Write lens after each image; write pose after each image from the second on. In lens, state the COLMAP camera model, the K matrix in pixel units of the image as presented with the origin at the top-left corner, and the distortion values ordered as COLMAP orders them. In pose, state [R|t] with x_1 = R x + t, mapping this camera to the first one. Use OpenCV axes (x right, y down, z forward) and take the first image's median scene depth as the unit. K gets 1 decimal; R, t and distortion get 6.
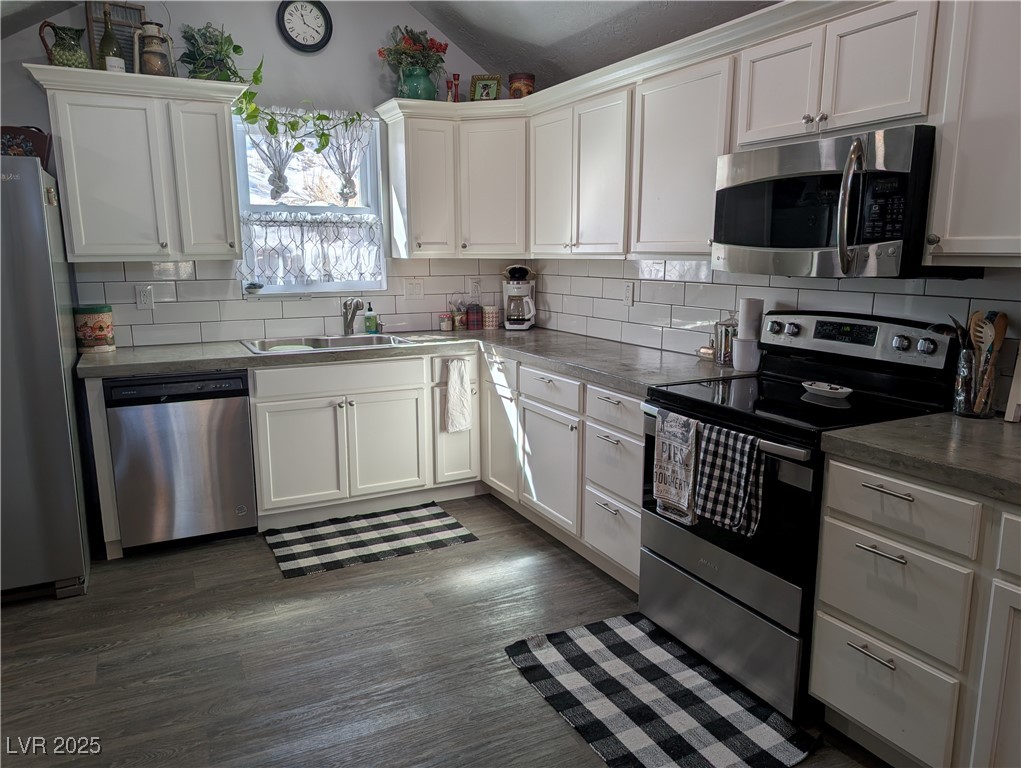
lens RADIAL K [[721.4, 0, 510.5], [0, 721.4, 384.0], [0, 0, 1]] dist [-0.003915, -0.001598]
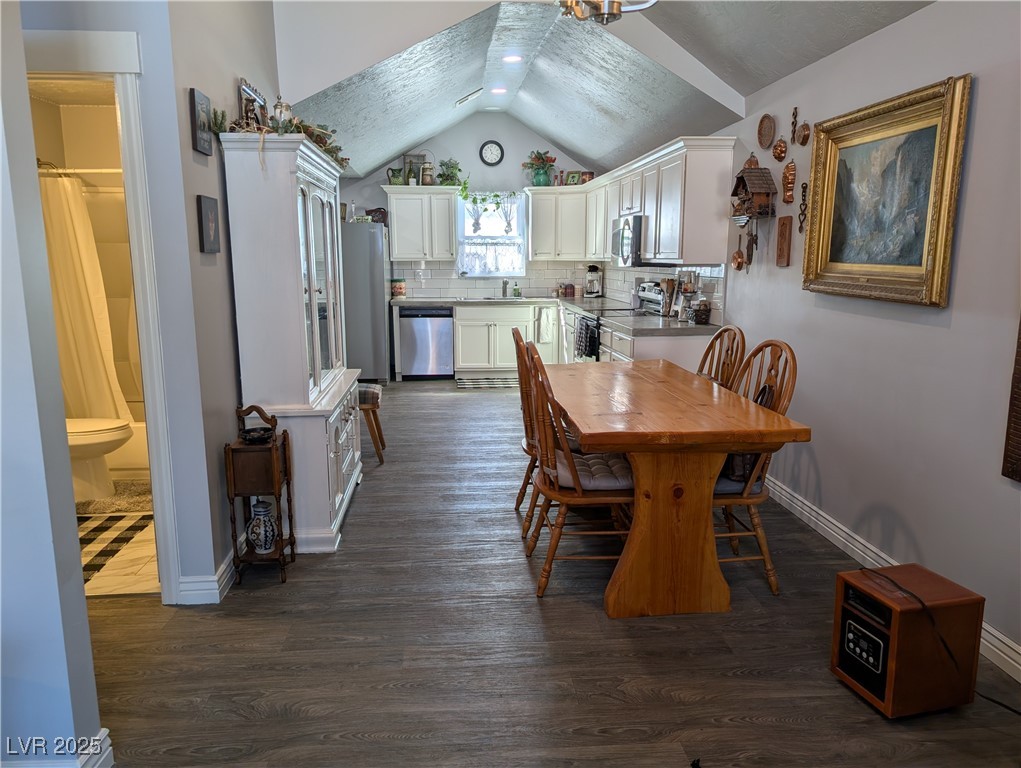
lens RADIAL K [[721.4, 0, 510.5], [0, 721.4, 384.0], [0, 0, 1]] dist [-0.003915, -0.001598]
pose [[0.924286, 0.067048, -0.375765, 0.636601], [-0.069346, 0.997565, 0.007423, 0.179560], [0.375348, 0.019196, 0.926685, -0.995508]]
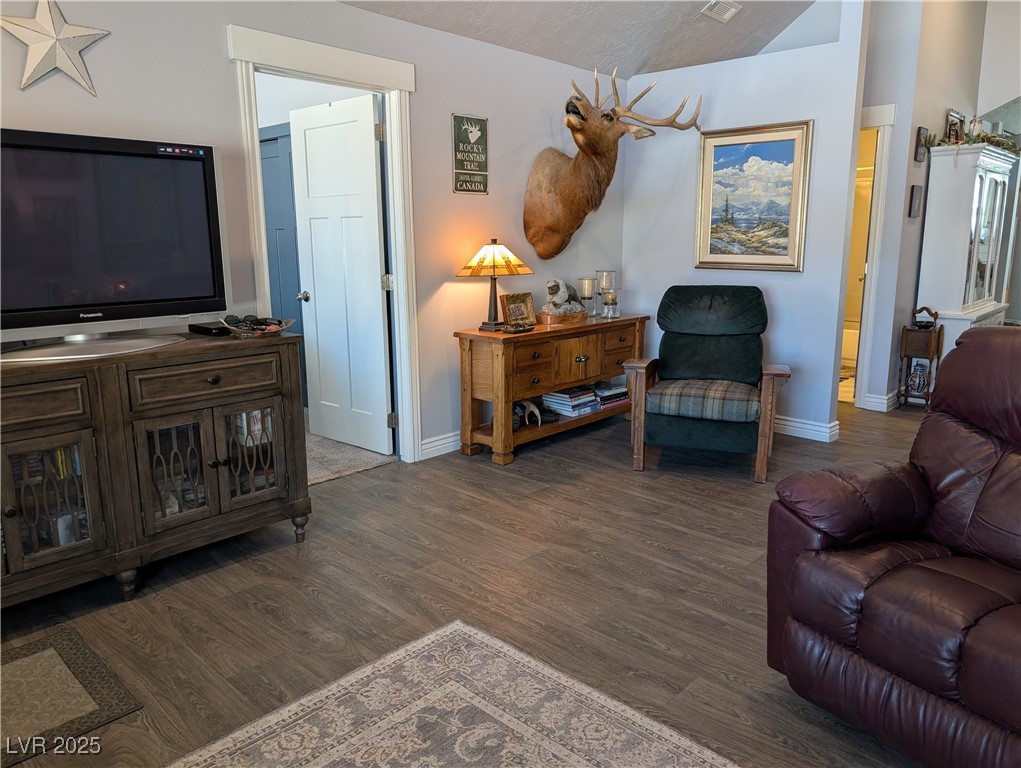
lens RADIAL K [[730.5, 0, 510.5], [0, 730.5, 384.0], [0, 0, 1]] dist [0.019179, -0.003999]
pose [[0.335300, 0.179073, -0.924936, 2.141701], [-0.165732, 0.977670, 0.129204, 0.618811], [0.927420, 0.109969, 0.357491, -2.764057]]
